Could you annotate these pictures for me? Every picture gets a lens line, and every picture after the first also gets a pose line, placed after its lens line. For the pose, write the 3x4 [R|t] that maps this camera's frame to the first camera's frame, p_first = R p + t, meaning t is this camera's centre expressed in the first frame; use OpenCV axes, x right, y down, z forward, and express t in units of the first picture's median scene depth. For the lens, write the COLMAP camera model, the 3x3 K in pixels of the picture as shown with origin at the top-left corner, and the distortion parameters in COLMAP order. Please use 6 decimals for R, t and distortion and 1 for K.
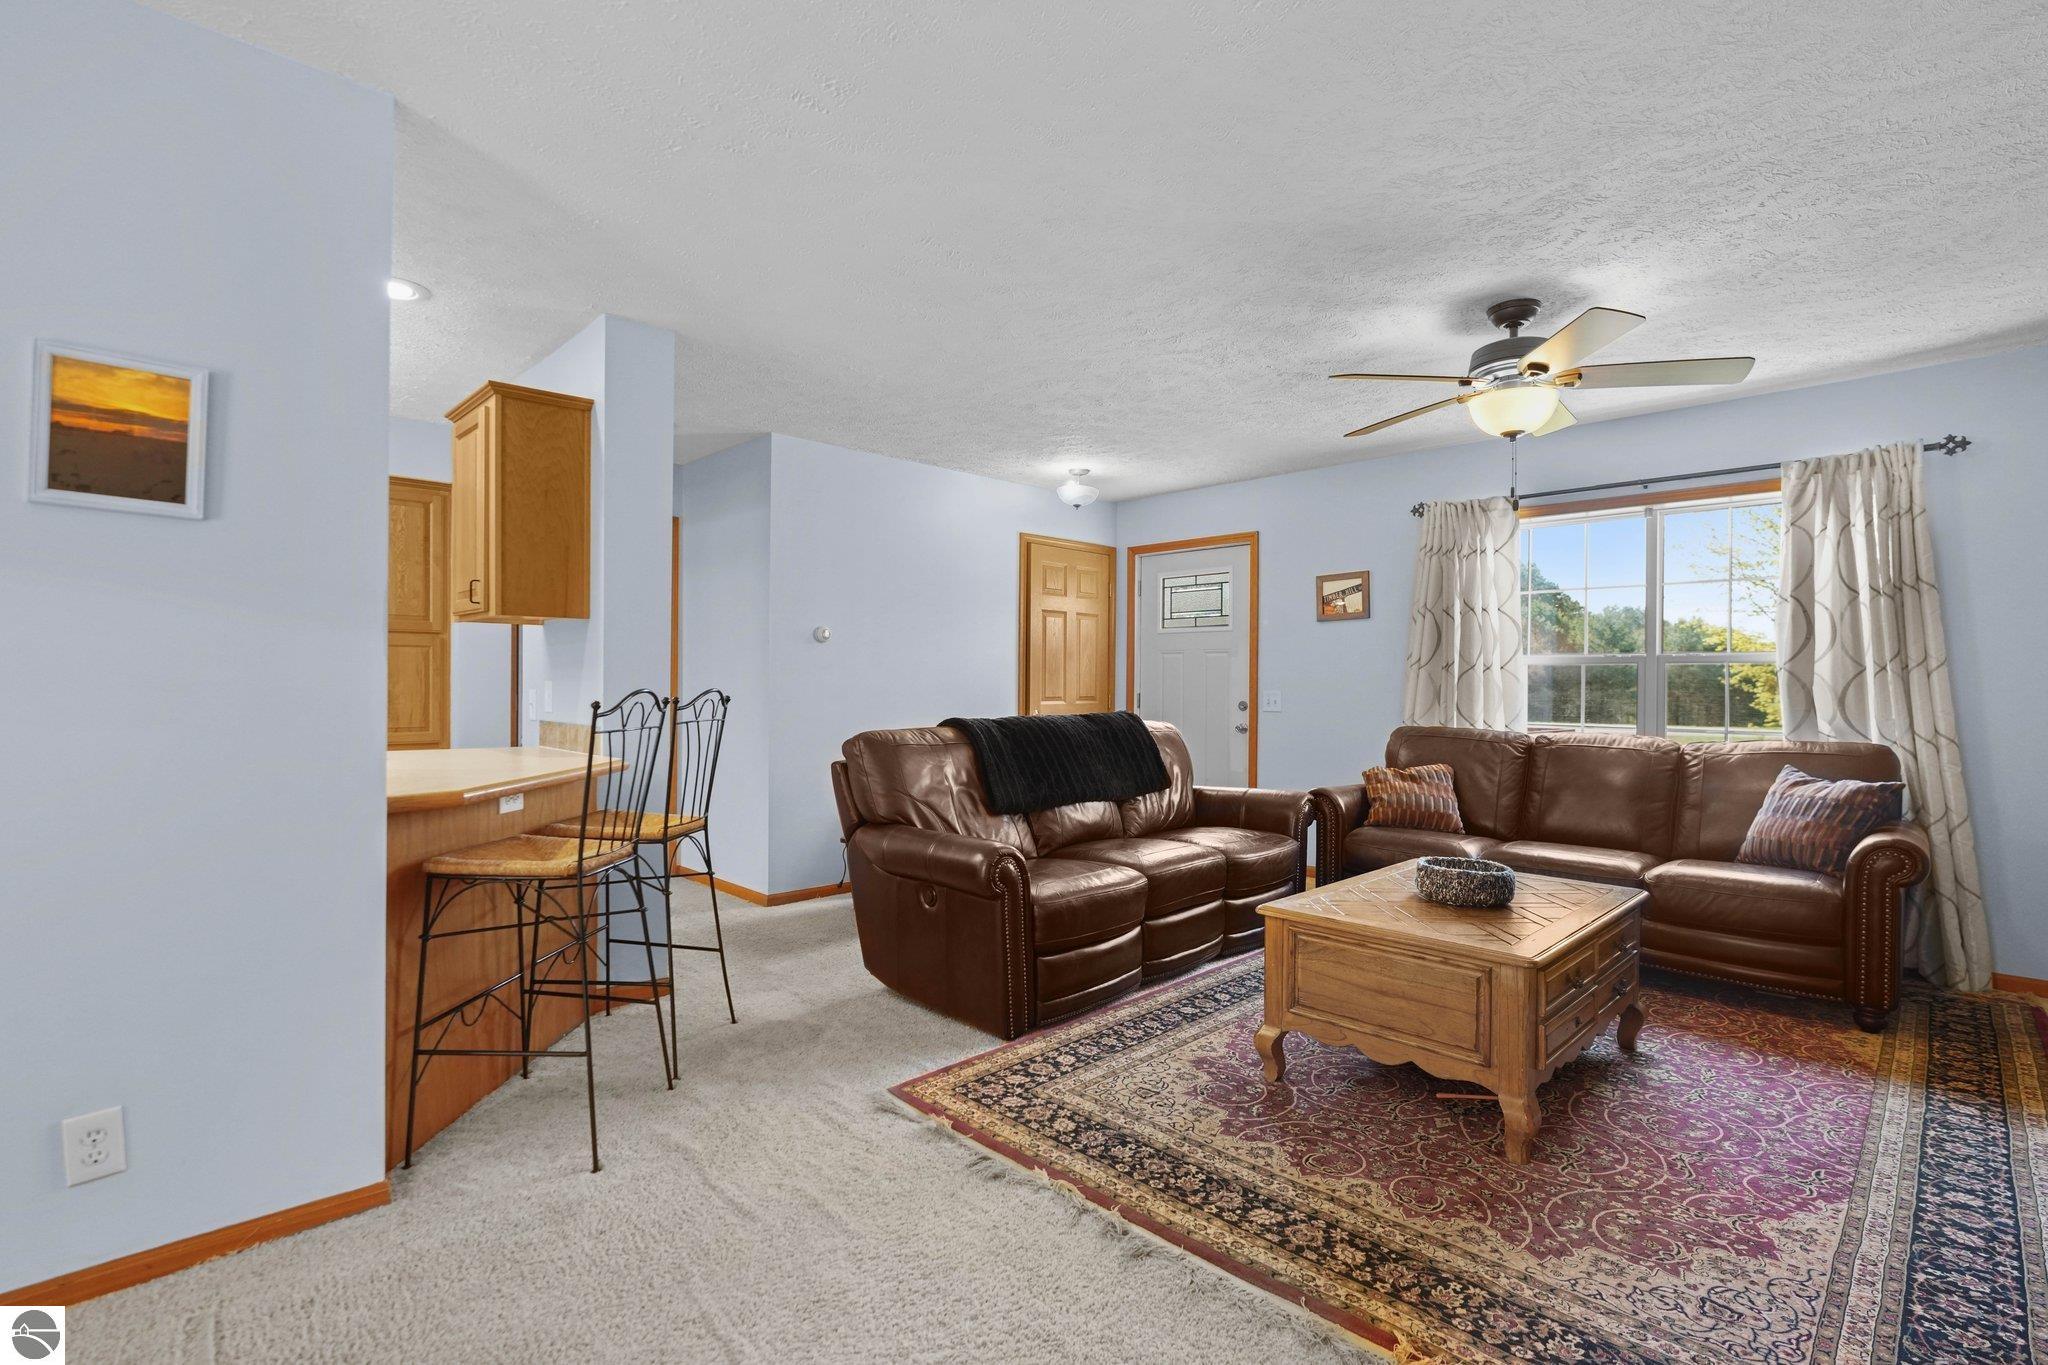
lens RADIAL K [[942.2, 0, 1024.0], [0, 942.2, 682.5], [0, 0, 1]] dist [-0.012813, -0.000011]
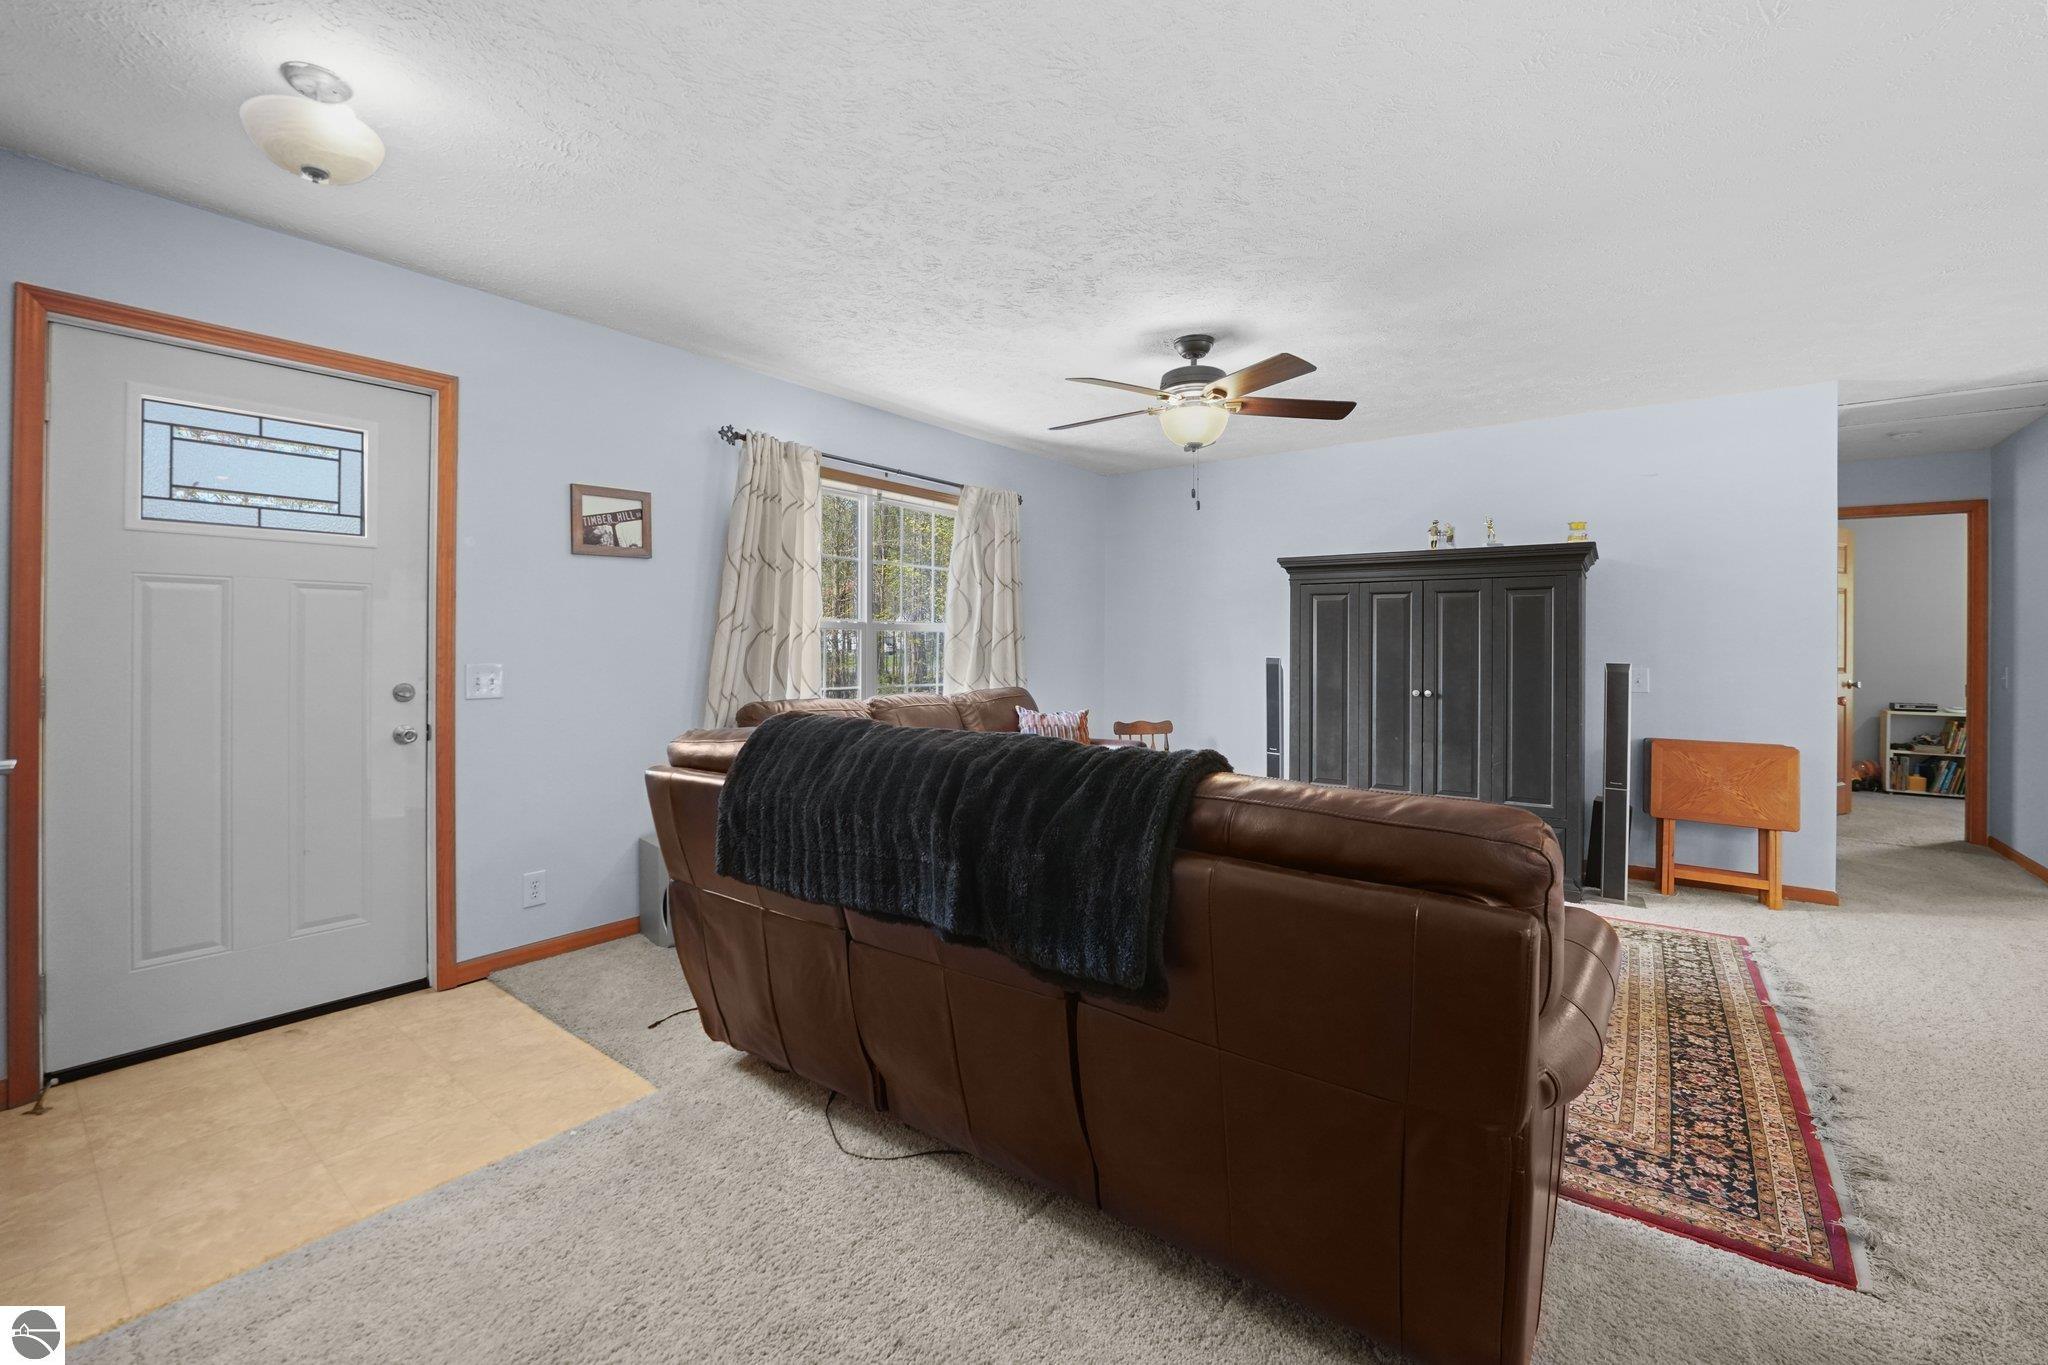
lens RADIAL K [[859.8, 0, 990.9], [0, 859.8, 635.1], [0, 0, 1]] dist [-0.043151, 0.010665]
pose [[-0.120156, -0.002836, 0.992751, -0.669165], [-0.007403, 0.999971, 0.001960, -0.027338], [-0.992727, -0.007114, -0.120173, 1.730622]]
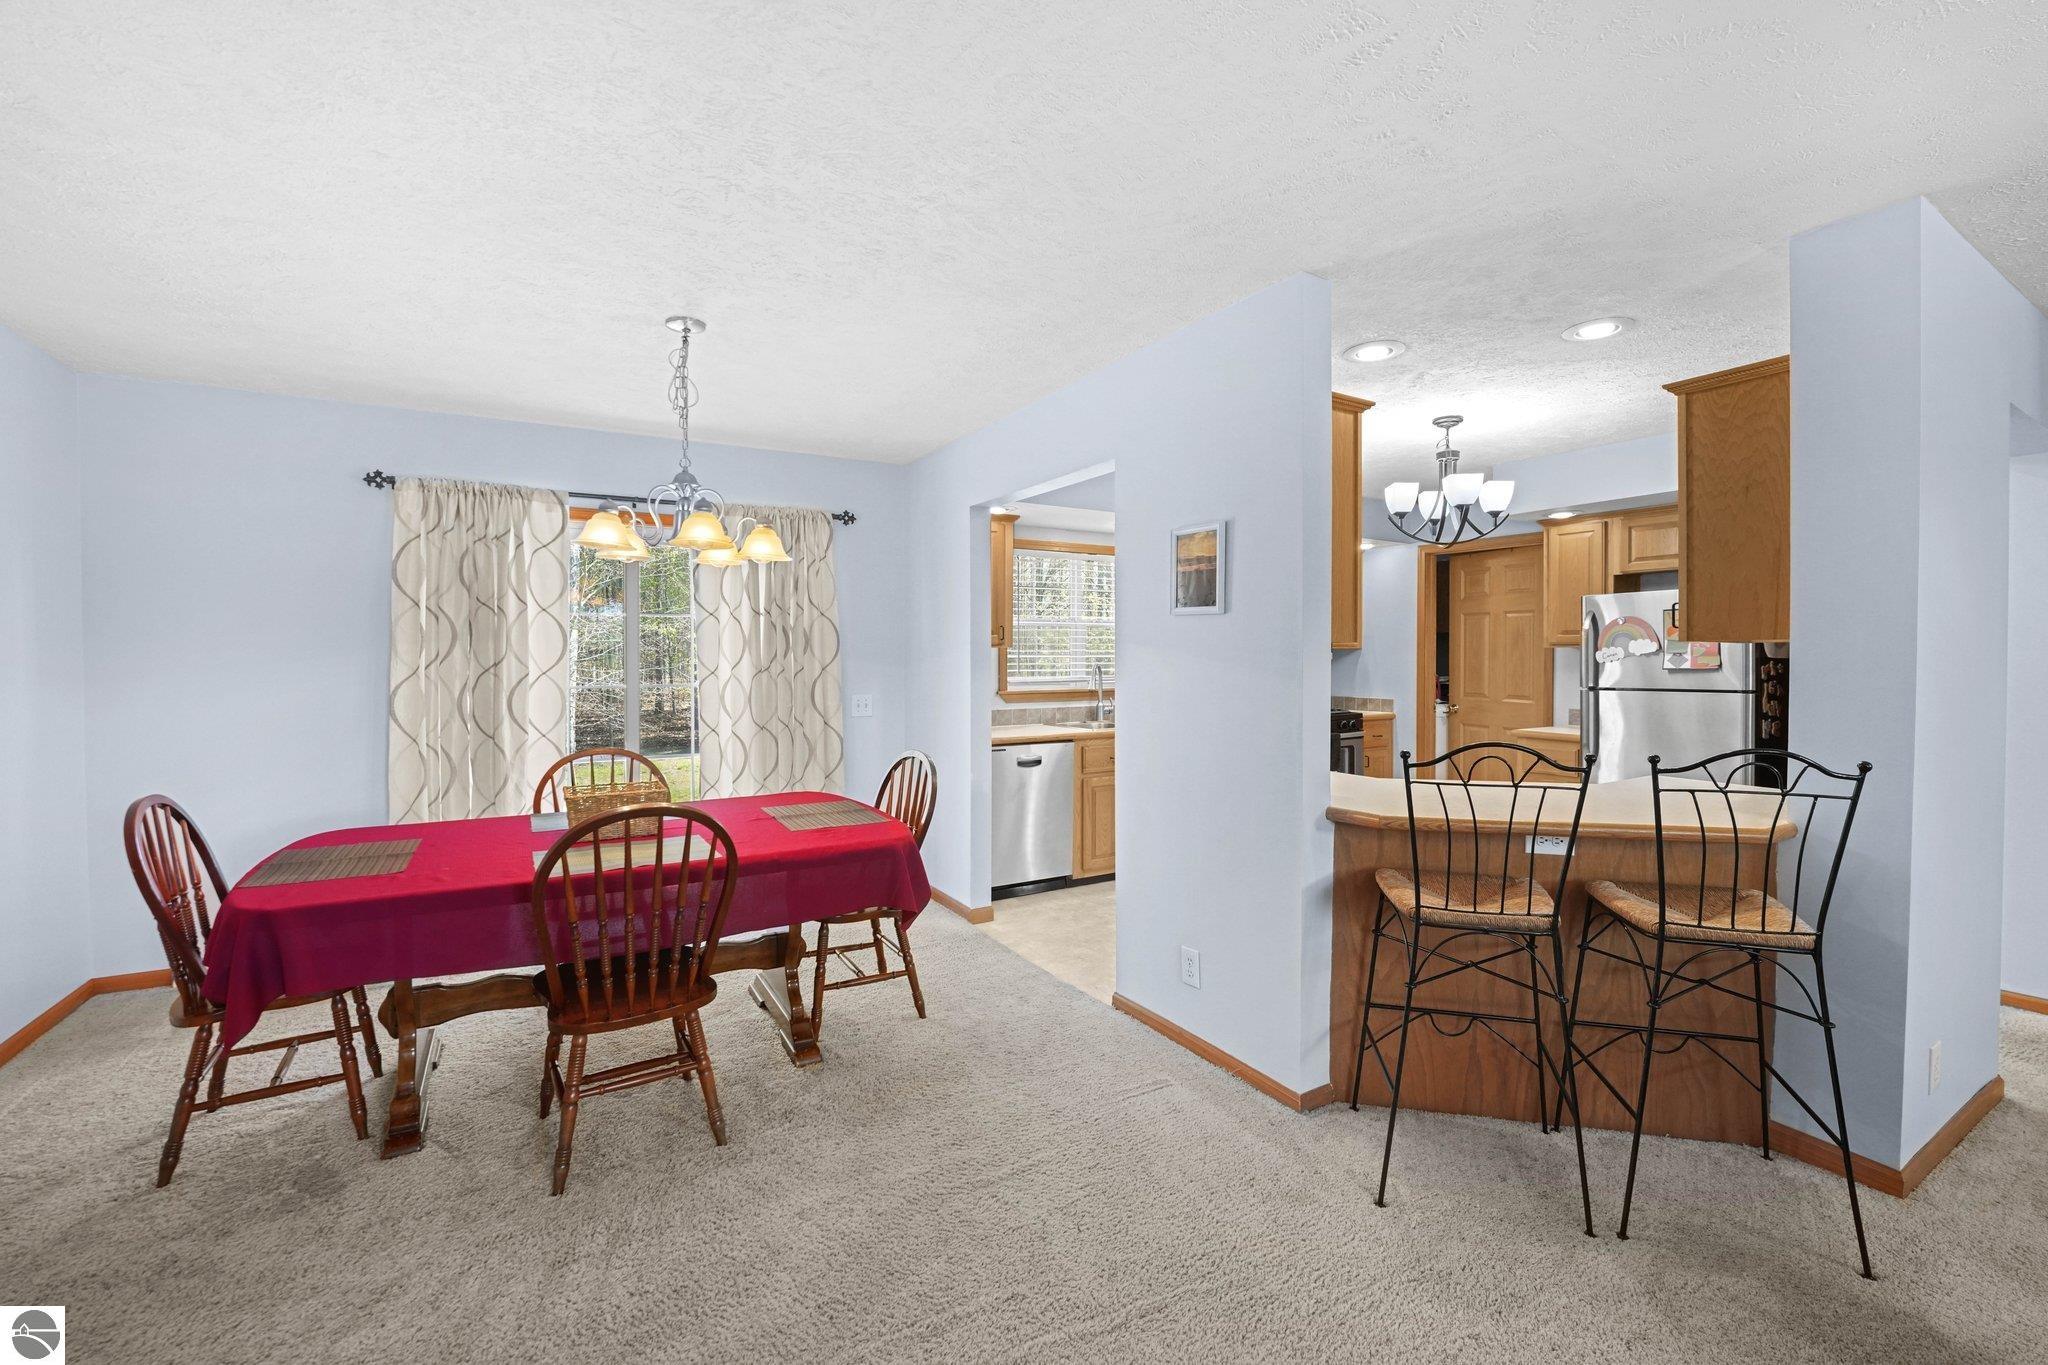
lens RADIAL K [[838.6, 0, 1011.3], [0, 838.6, 675.7], [0, 0, 1]] dist [-0.019838, 0.000202]
pose [[-0.239021, 0.020269, -0.970803, 0.441695], [-0.000756, 0.999778, 0.021060, -0.069467], [0.971014, 0.005768, -0.238953, 0.704411]]
